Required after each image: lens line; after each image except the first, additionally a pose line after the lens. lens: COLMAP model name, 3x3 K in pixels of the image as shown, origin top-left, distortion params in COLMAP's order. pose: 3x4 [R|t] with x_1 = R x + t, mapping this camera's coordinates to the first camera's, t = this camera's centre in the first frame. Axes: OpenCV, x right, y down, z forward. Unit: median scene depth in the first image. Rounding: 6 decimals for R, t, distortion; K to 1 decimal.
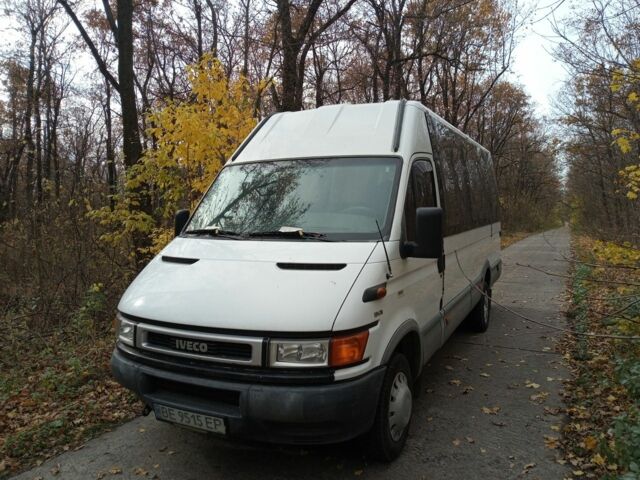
lens RADIAL K [[537.9, 0, 320.0], [0, 537.9, 240.0], [0, 0, 1]] dist [0.001353, -0.007395]
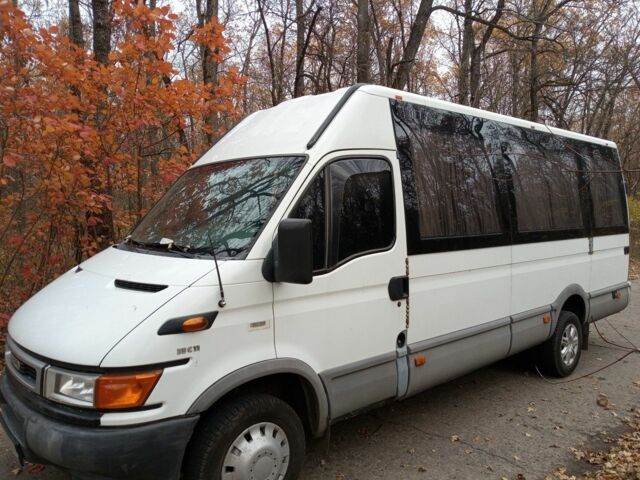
lens RADIAL K [[537.9, 0, 320.0], [0, 537.9, 240.0], [0, 0, 1]] dist [0.001353, -0.007395]
pose [[0.917434, 0.031495, -0.396639, 0.614477], [-0.031595, 0.999481, 0.006284, -0.041910], [0.396632, 0.006766, 0.917953, 0.331816]]
